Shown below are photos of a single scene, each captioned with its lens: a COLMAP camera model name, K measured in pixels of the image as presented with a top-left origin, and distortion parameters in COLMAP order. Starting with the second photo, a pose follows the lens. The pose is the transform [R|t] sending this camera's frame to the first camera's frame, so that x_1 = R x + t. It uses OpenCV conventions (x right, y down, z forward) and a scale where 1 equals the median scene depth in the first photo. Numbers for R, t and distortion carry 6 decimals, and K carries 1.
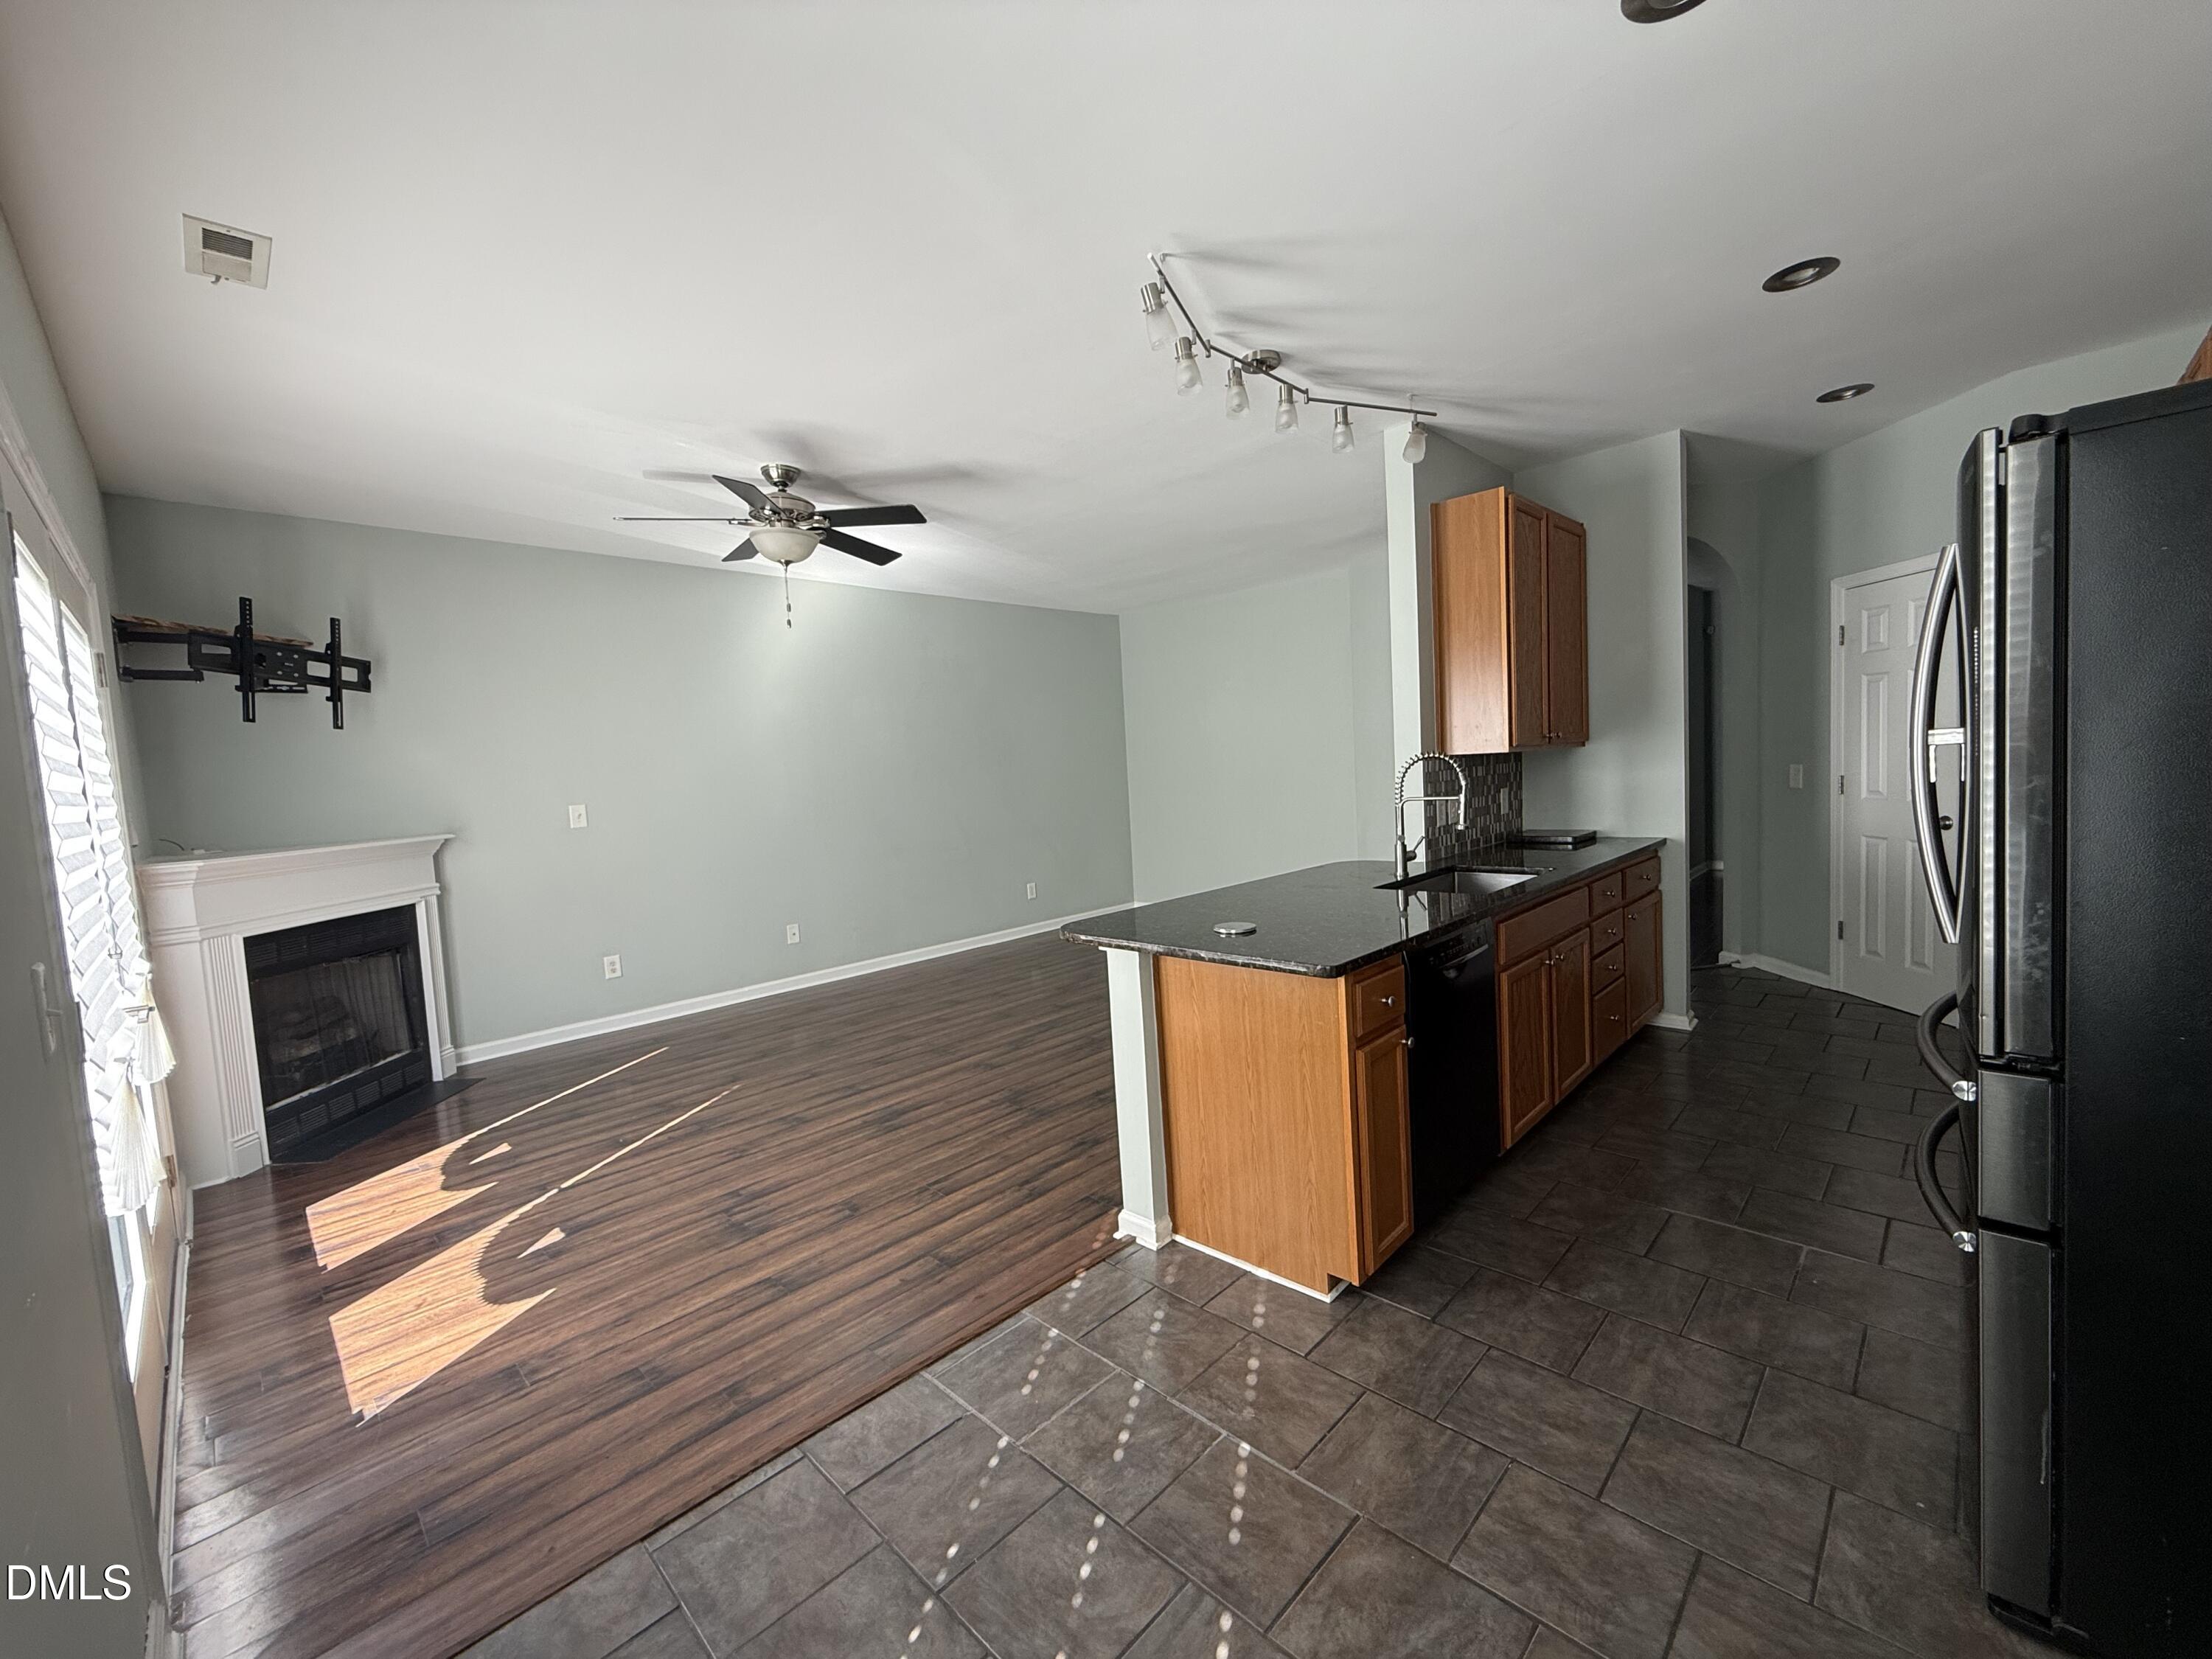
lens RADIAL K [[882.3, 0, 1096.7], [0, 882.3, 831.0], [0, 0, 1]] dist [0.000072, 0.000068]
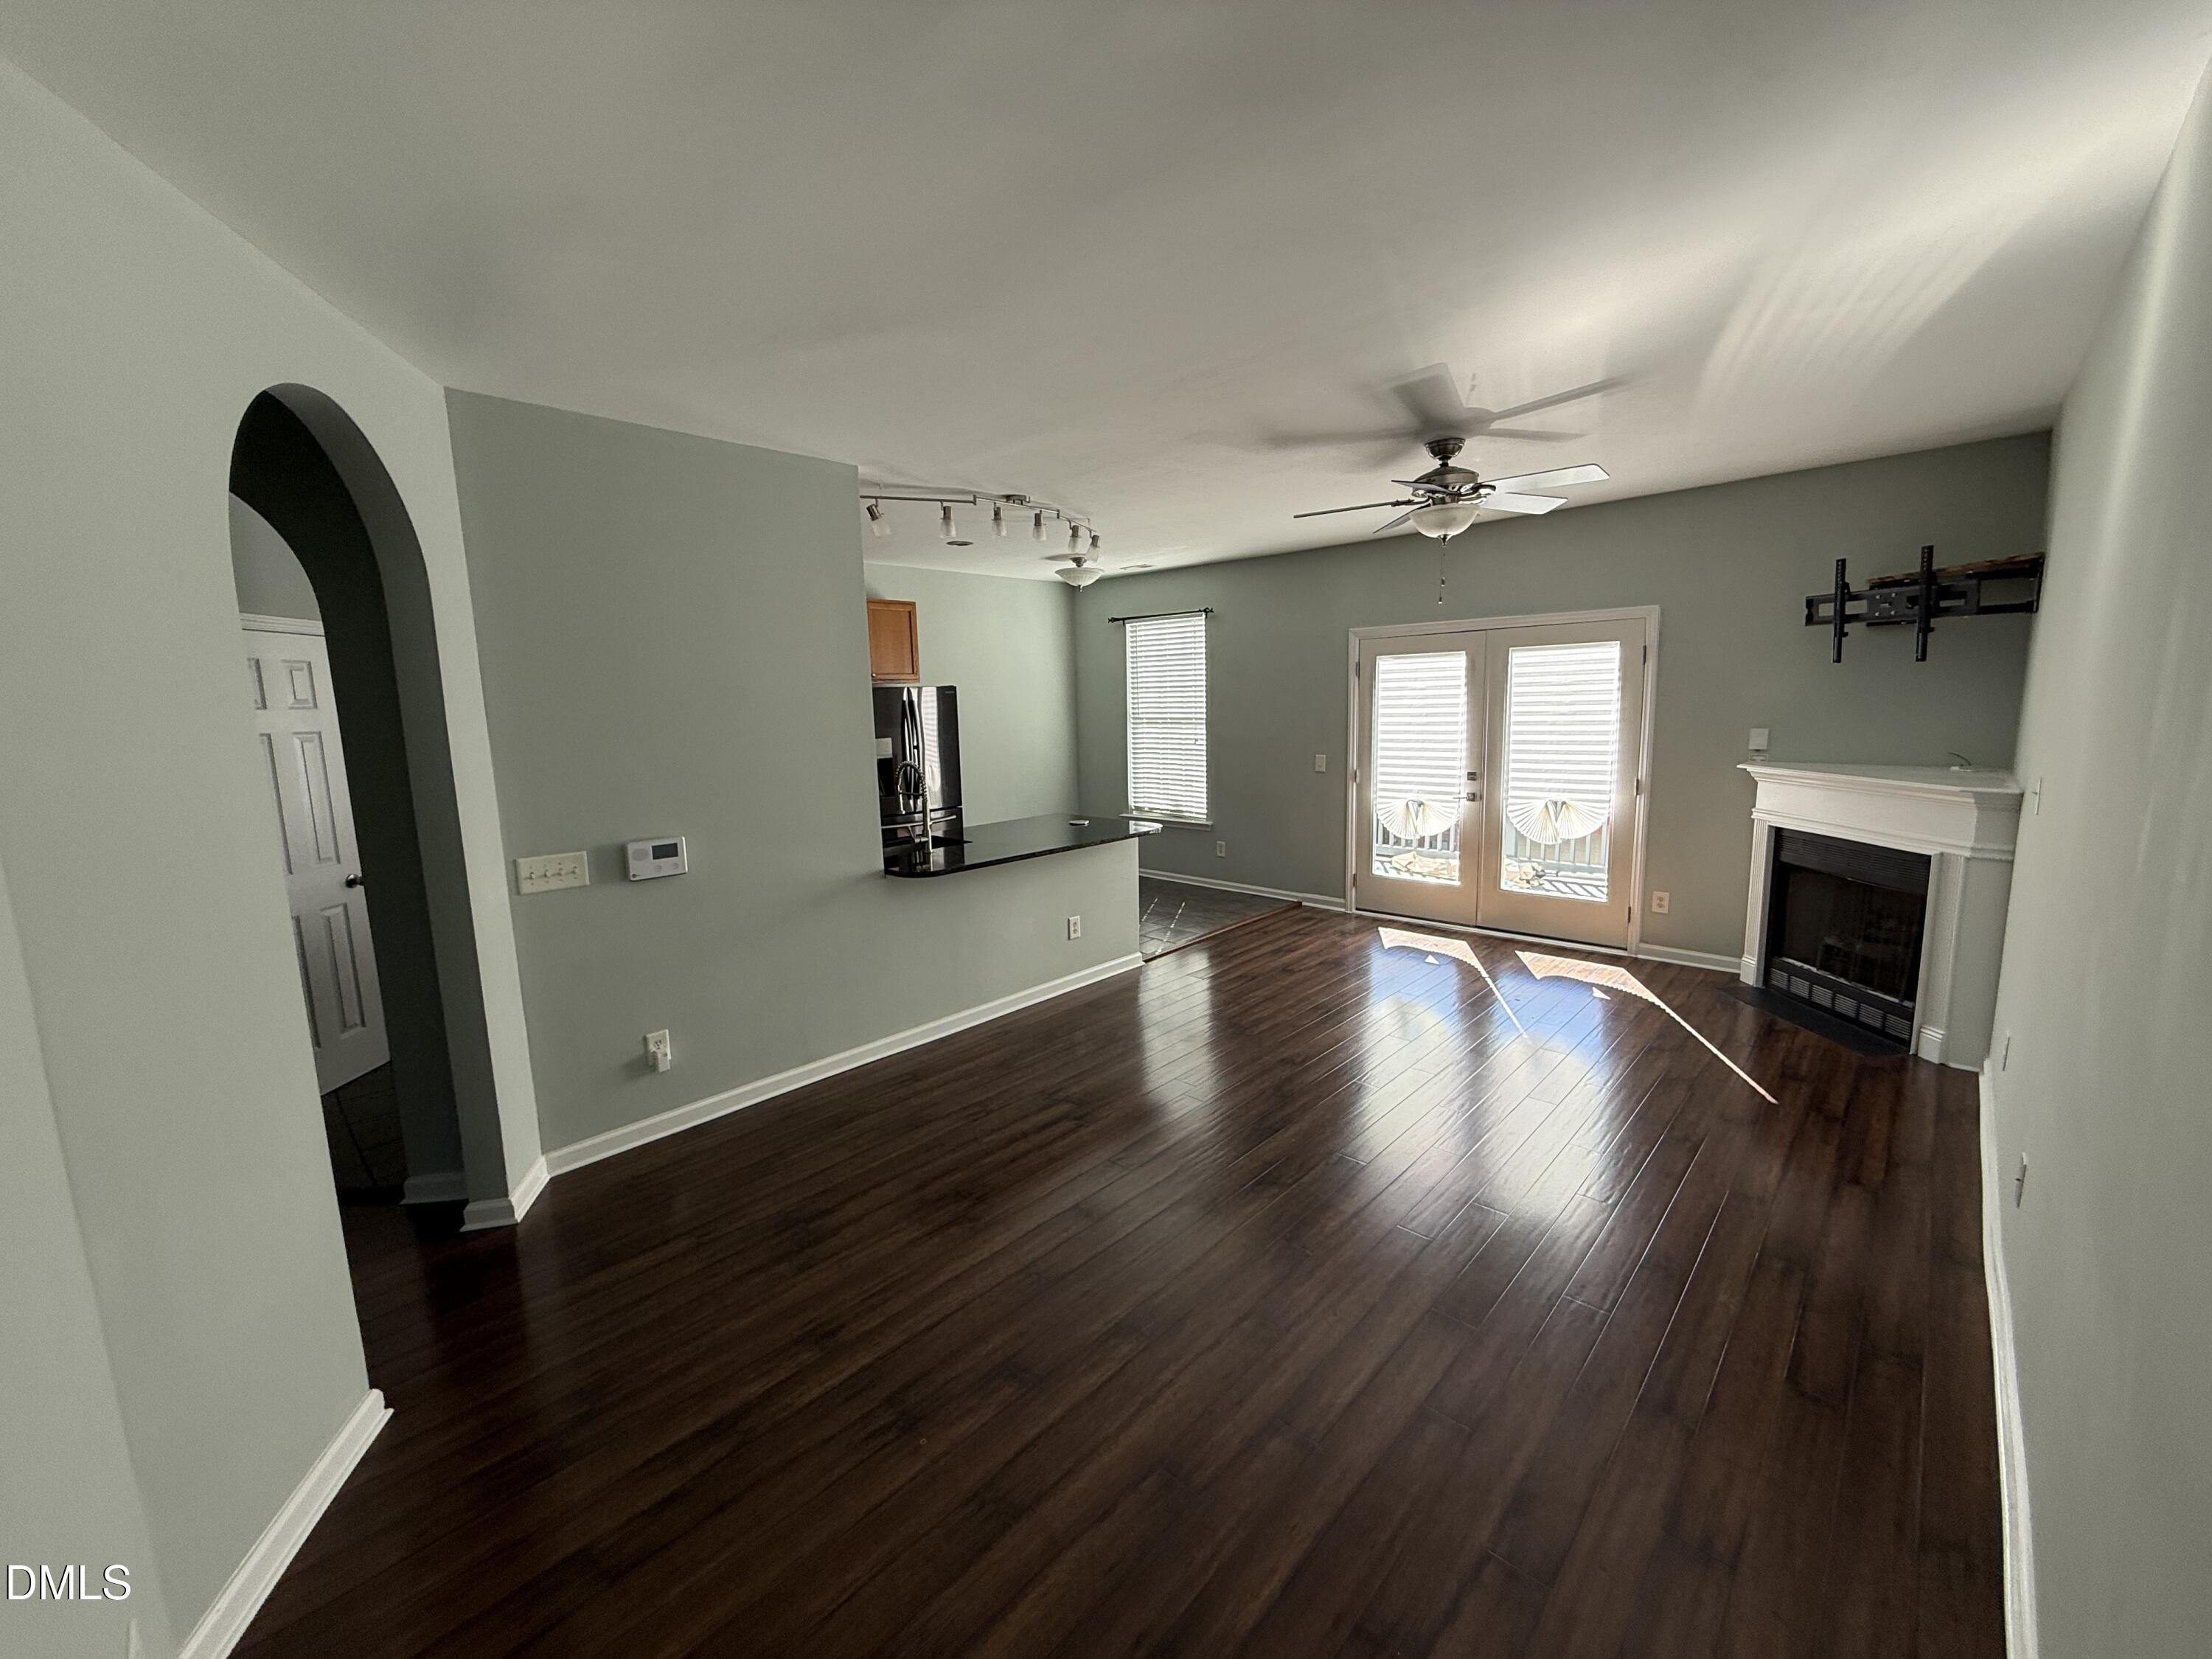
lens RADIAL K [[882.3, 0, 1102.7], [0, 882.3, 828.8], [0, 0, 1]] dist [0.000072, 0.000068]
pose [[-0.996516, 0.083098, -0.007041, 0.082223], [0.079518, 0.972235, 0.220083, -0.253265], [0.025134, 0.218757, -0.975456, 2.252016]]
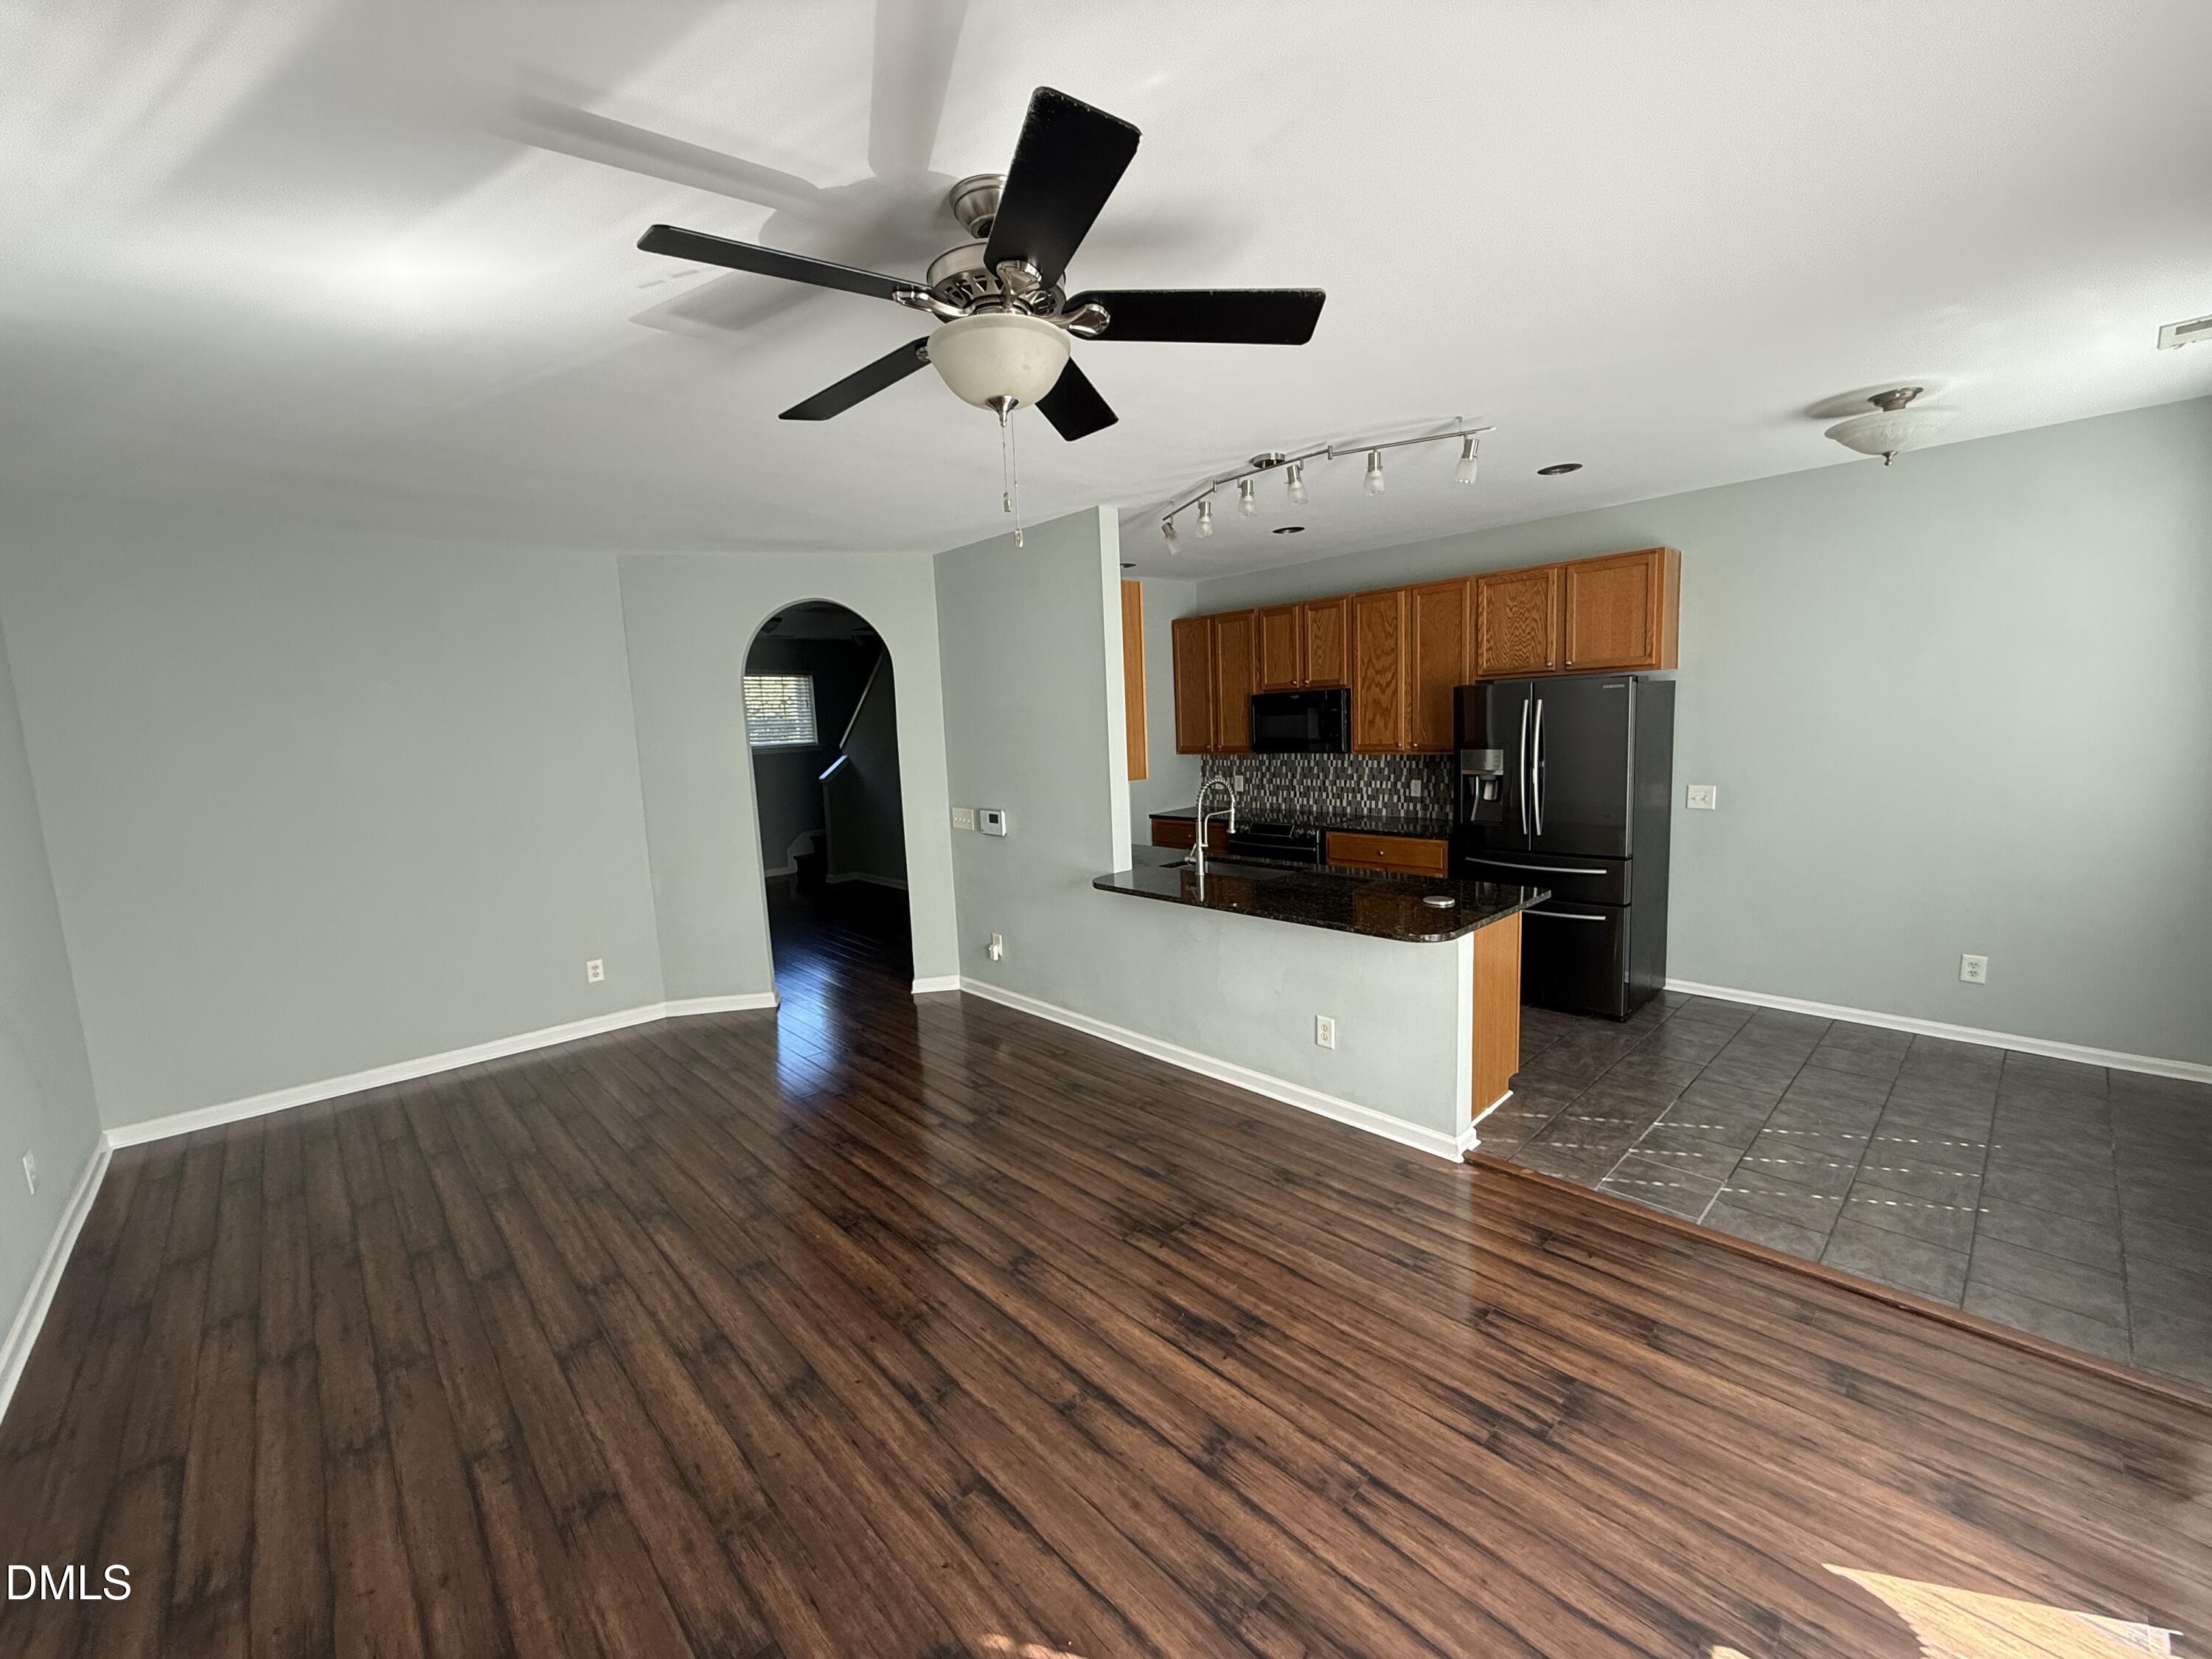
lens RADIAL K [[882.3, 0, 1104.1], [0, 882.3, 829.0], [0, 0, 1]] dist [0.000072, 0.000068]
pose [[0.042877, -0.073149, 0.996399, -0.912488], [0.113206, 0.991249, 0.067899, -0.116452], [-0.992646, 0.109887, 0.050783, 1.037689]]
